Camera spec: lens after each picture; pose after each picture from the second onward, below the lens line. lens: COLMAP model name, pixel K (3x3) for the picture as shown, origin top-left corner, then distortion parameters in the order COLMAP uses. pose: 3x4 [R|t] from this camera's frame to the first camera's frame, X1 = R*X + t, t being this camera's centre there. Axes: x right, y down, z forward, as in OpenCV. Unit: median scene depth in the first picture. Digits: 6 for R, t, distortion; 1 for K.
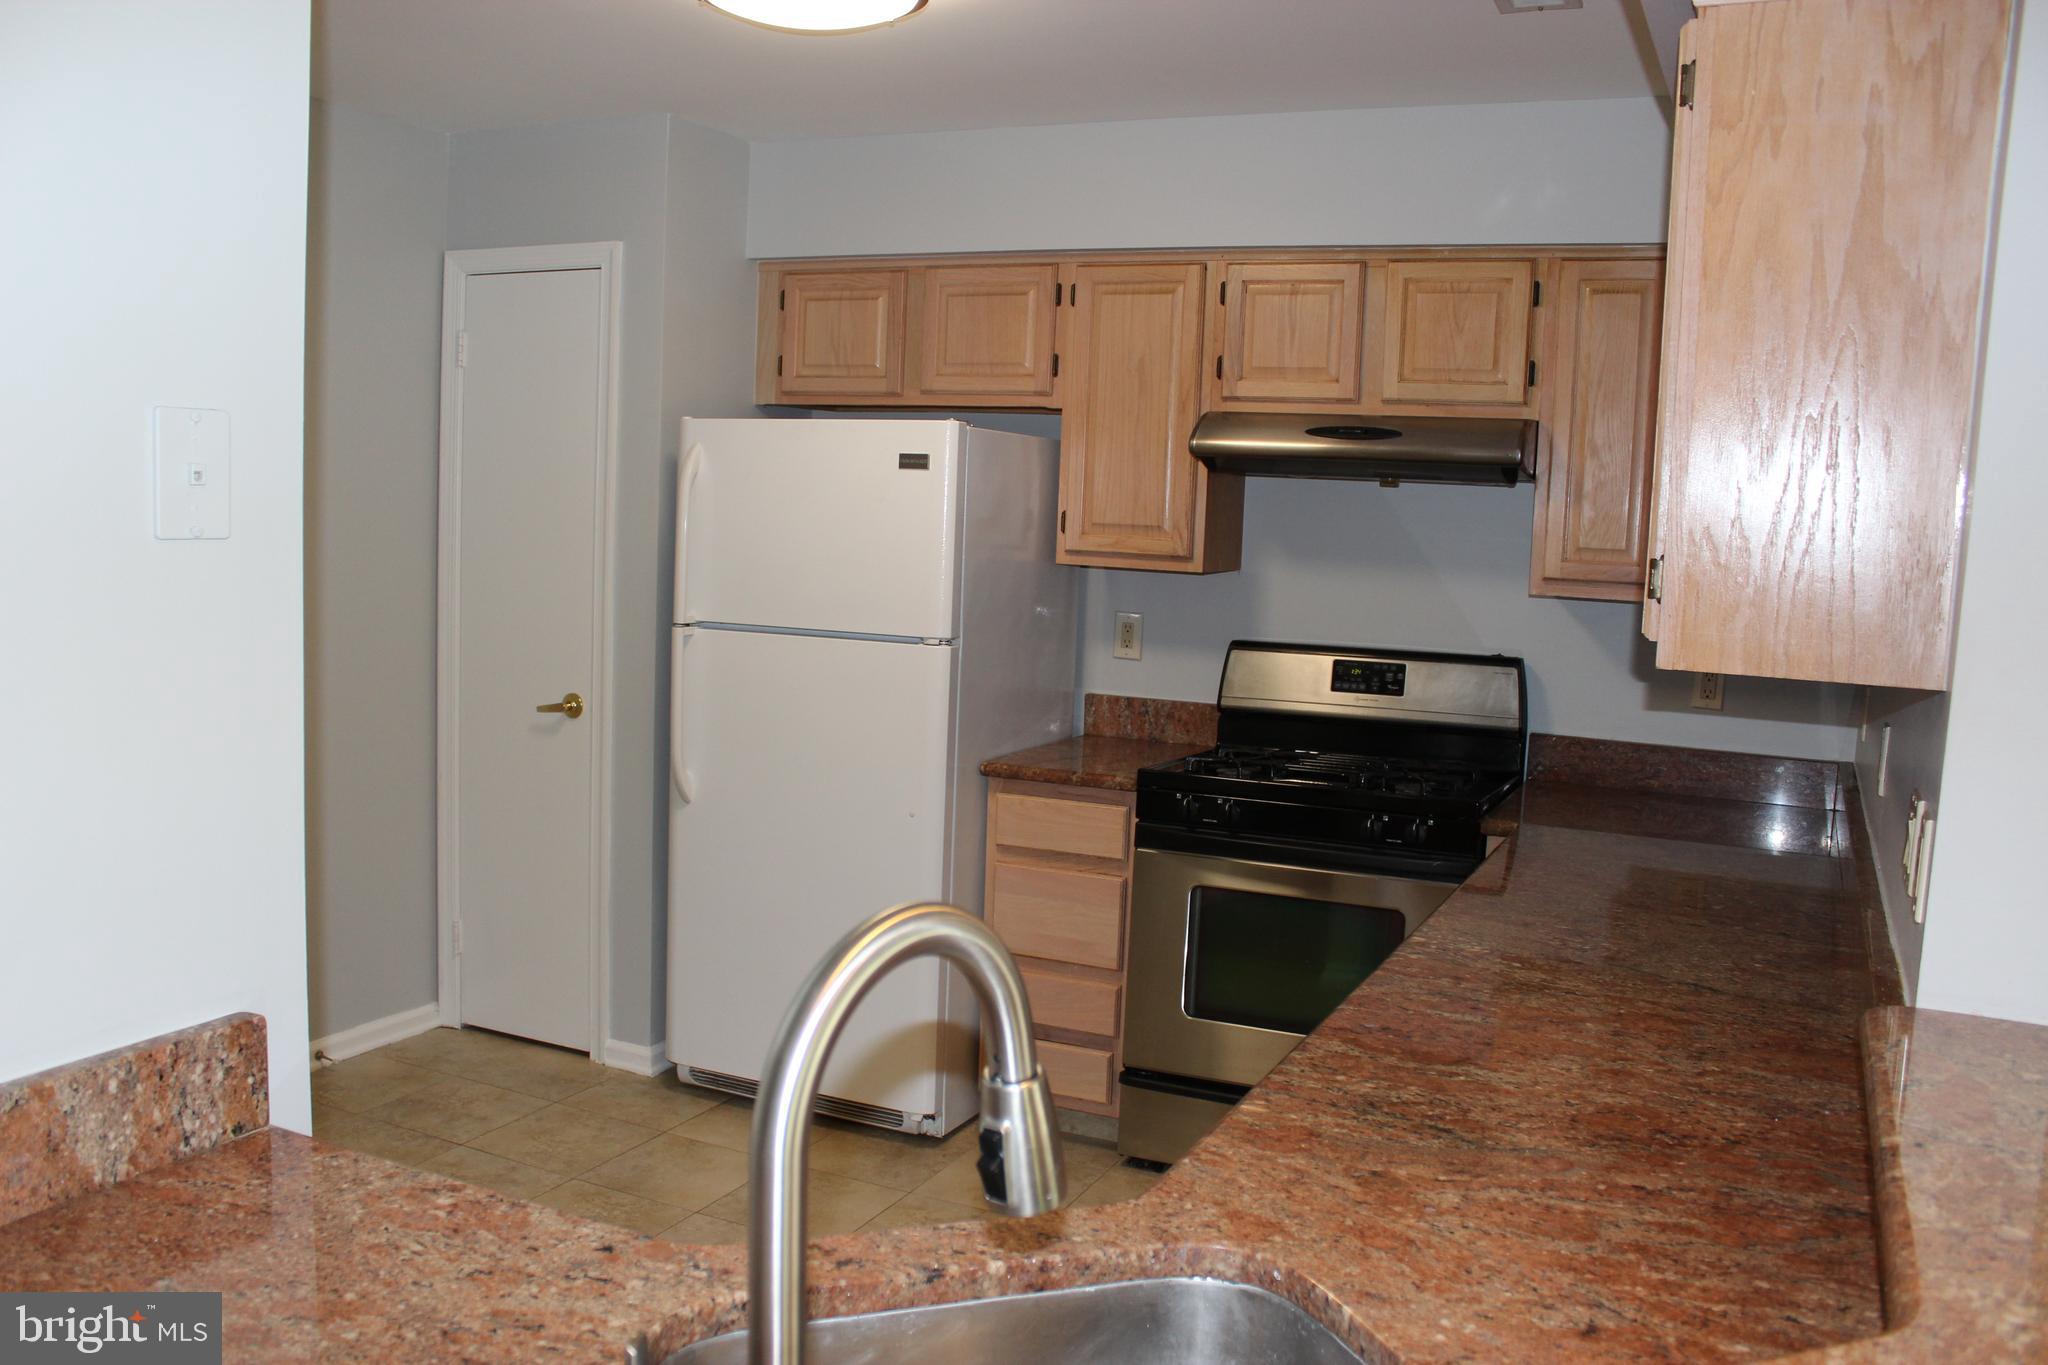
lens RADIAL K [[1711.3, 0, 1019.6], [0, 1711.3, 696.1], [0, 0, 1]] dist [-0.160289, 0.134258]
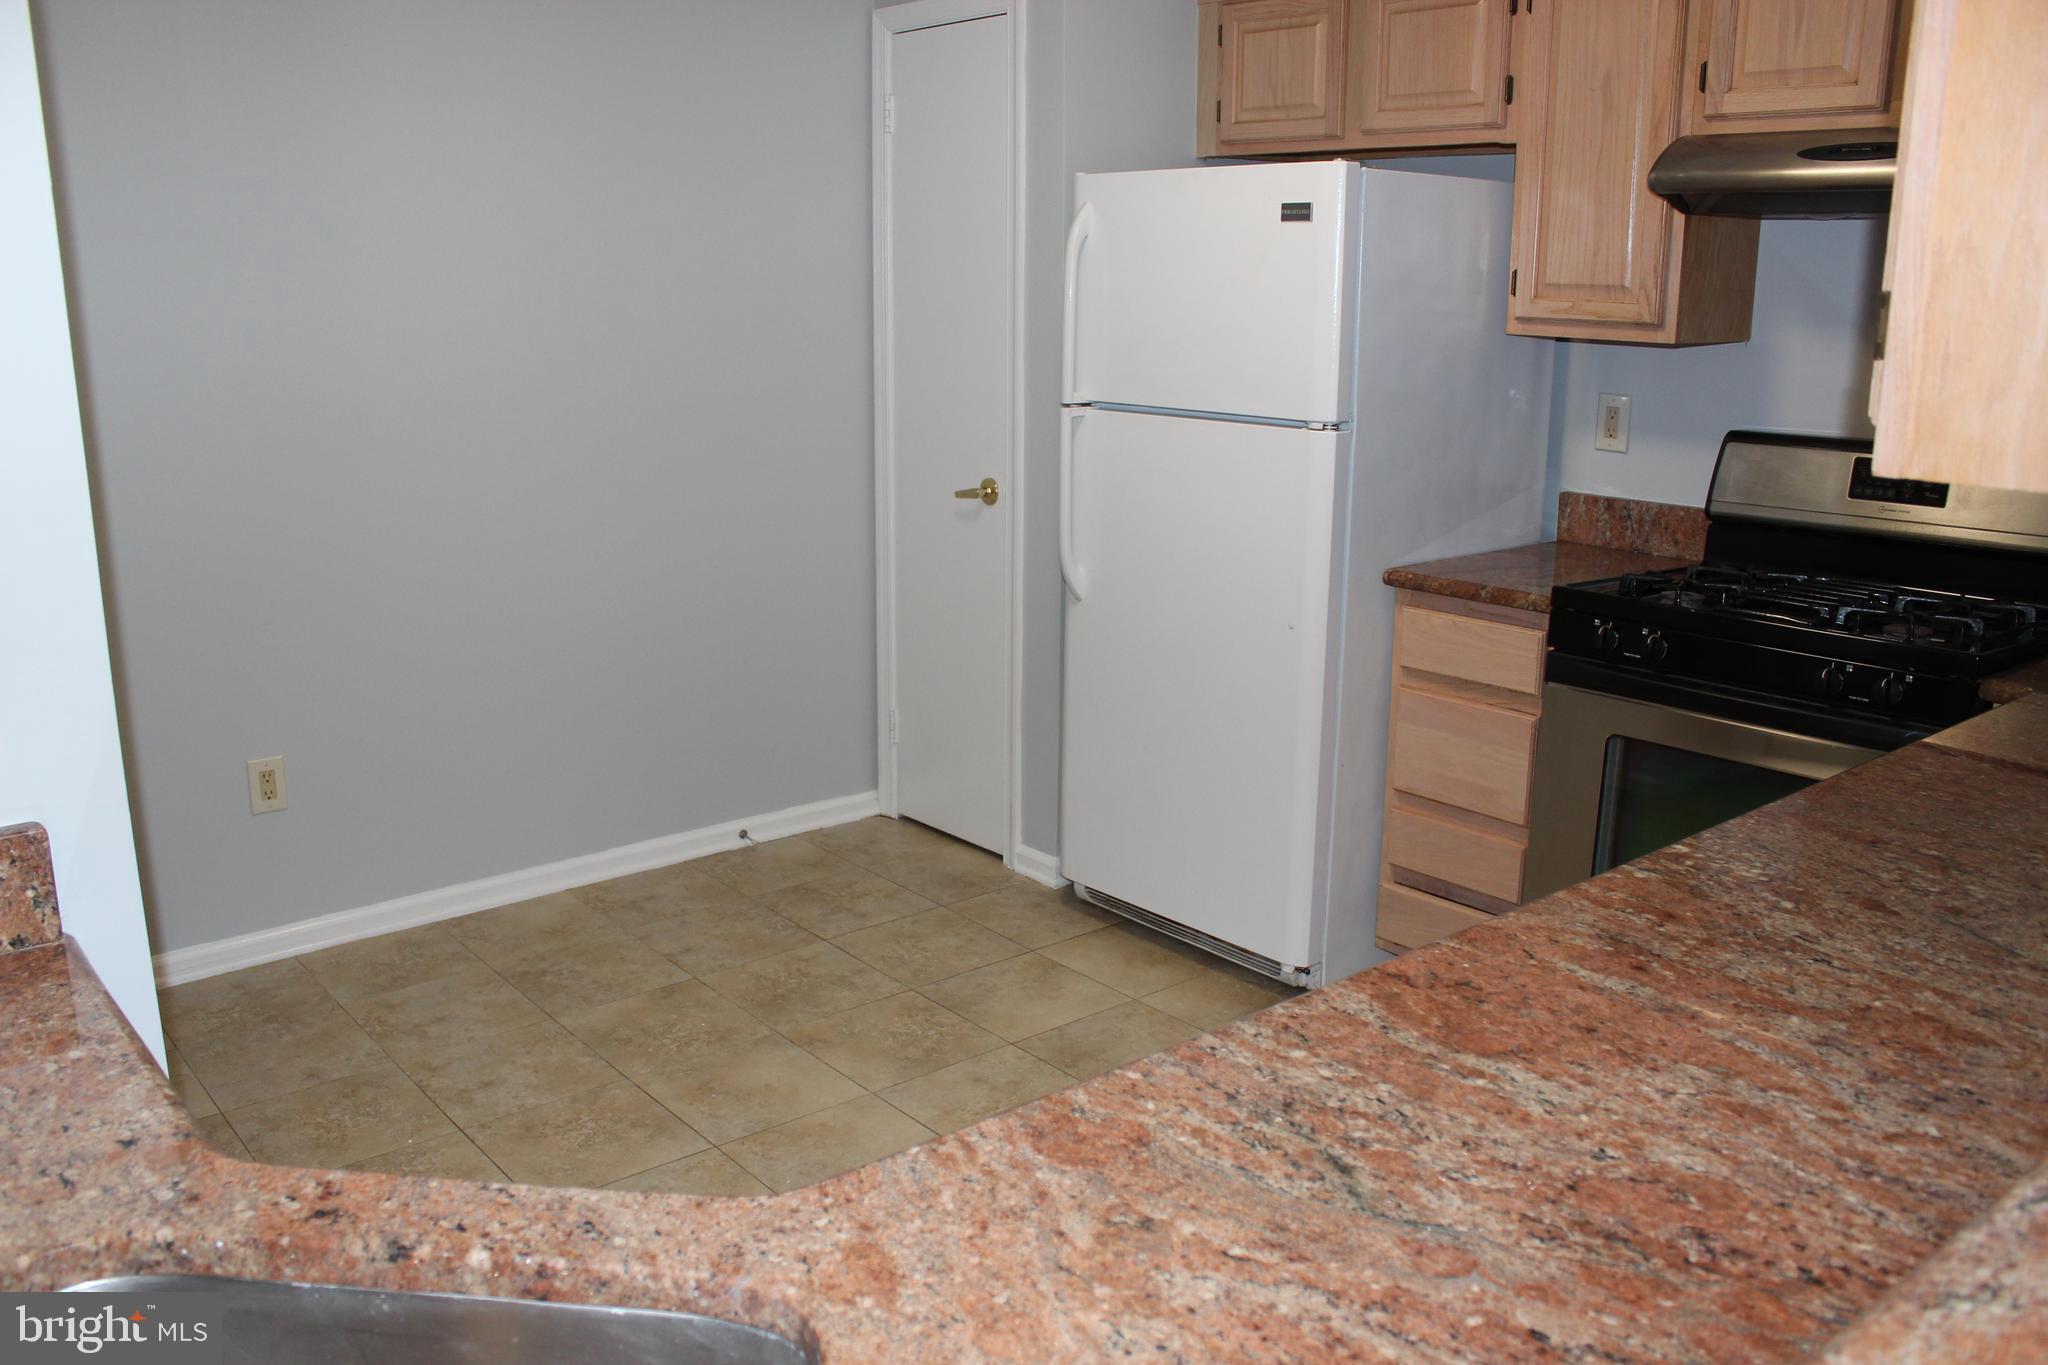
lens RADIAL K [[1711.3, 0, 1010.0], [0, 1711.3, 700.8], [0, 0, 1]] dist [-0.160289, 0.134258]
pose [[0.902870, 0.070398, -0.424111, 0.177957], [-0.015306, 0.991140, 0.131934, -0.005251], [0.429641, -0.112628, 0.895948, 0.160557]]
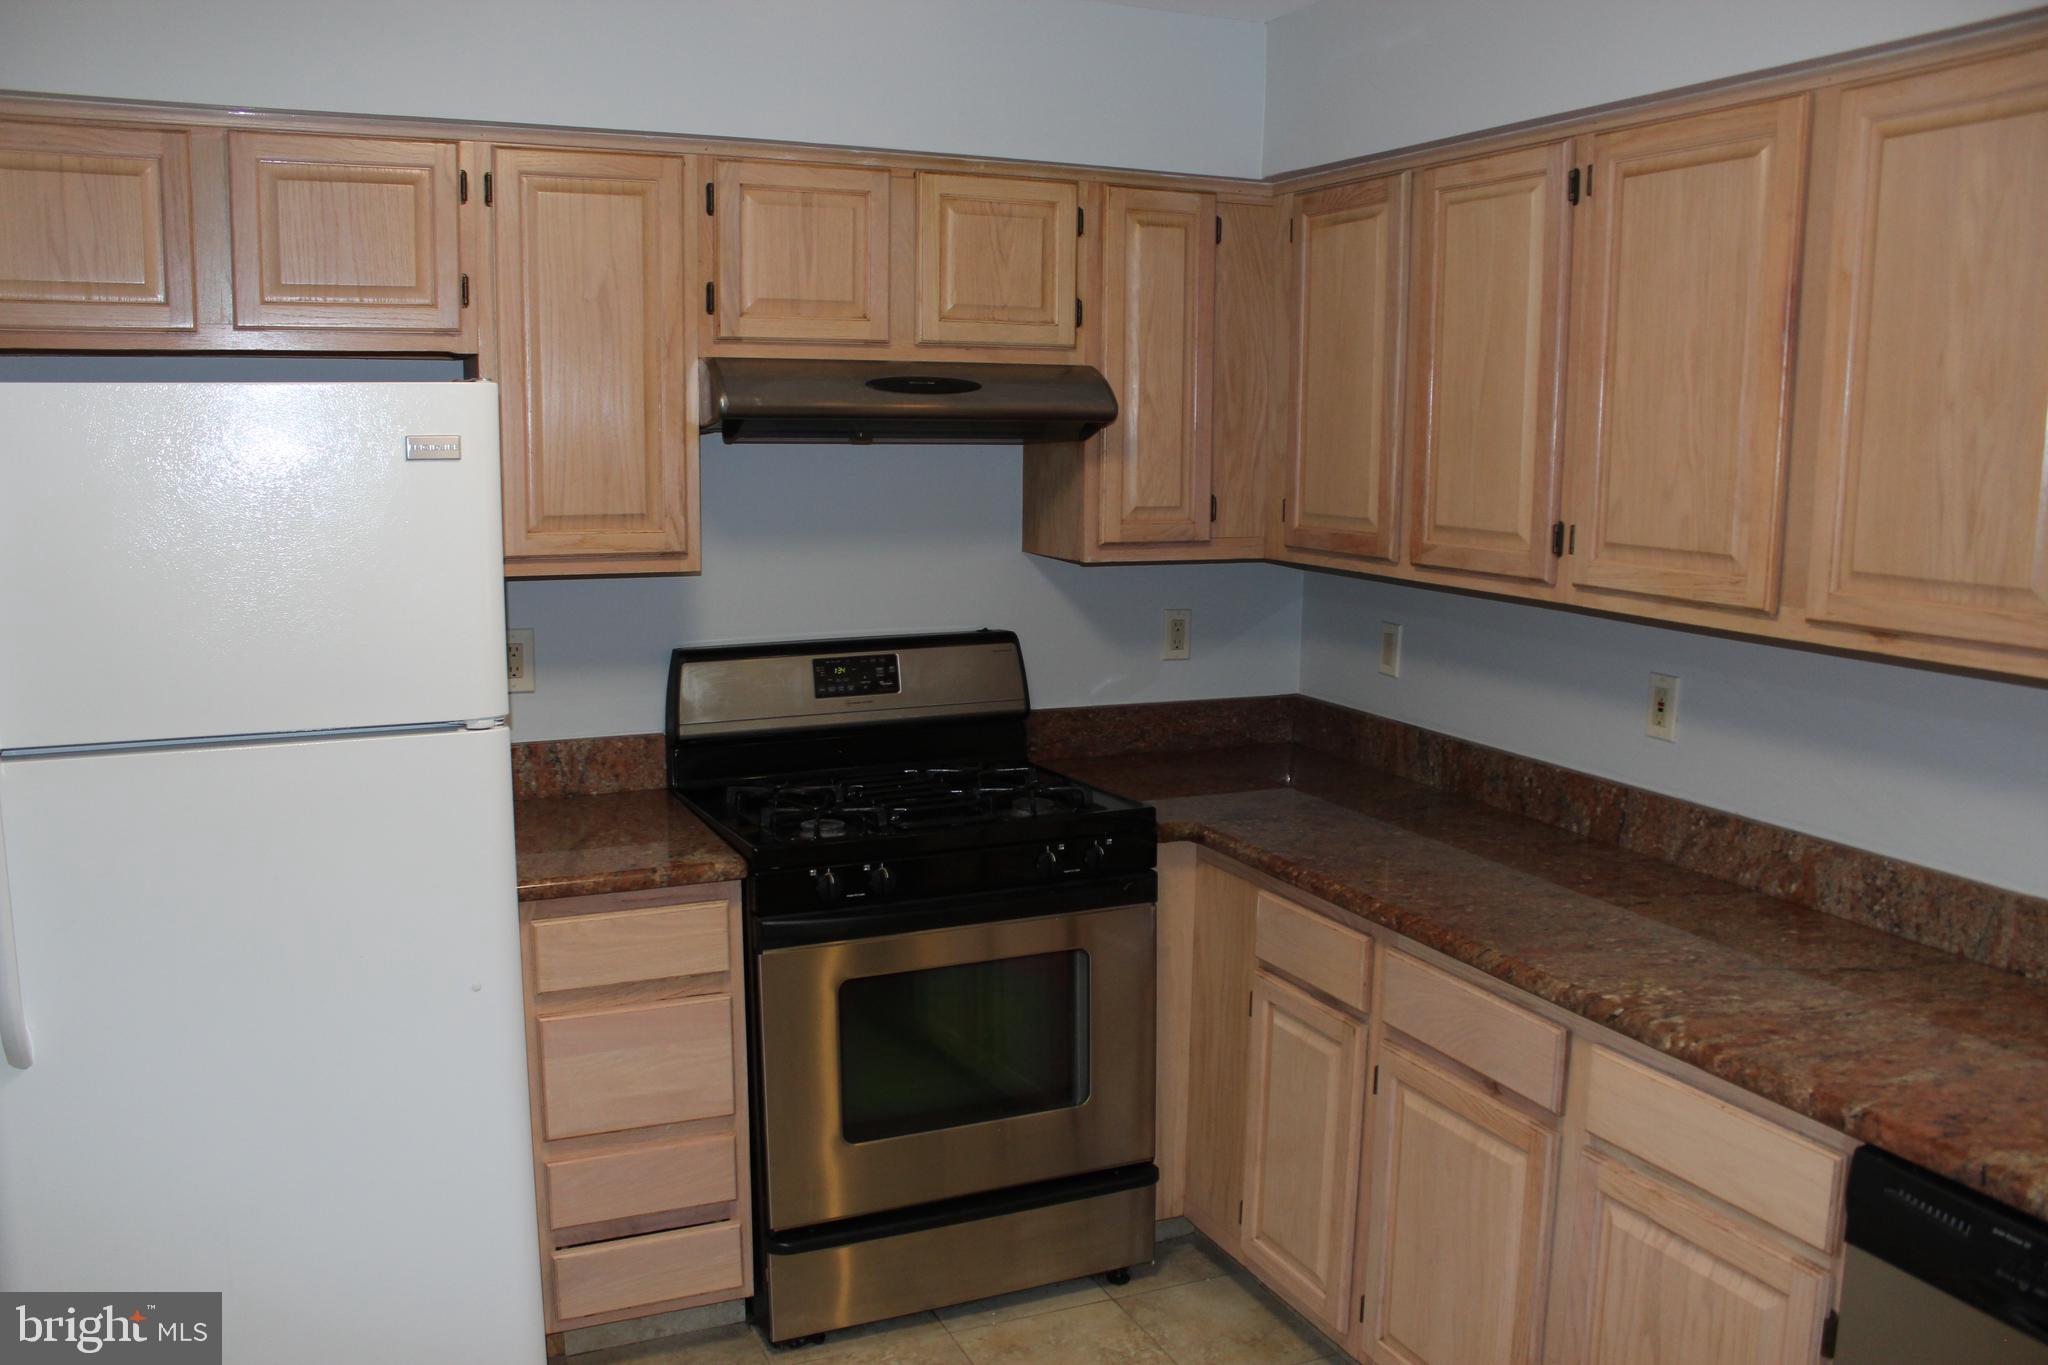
lens RADIAL K [[1711.3, 0, 1005.3], [0, 1711.3, 695.3], [0, 0, 1]] dist [-0.160289, 0.134258]
pose [[0.660332, -0.151060, 0.735624, -0.388125], [0.101208, 0.988524, 0.112144, -0.094037], [-0.744123, 0.000399, 0.668042, 0.418920]]
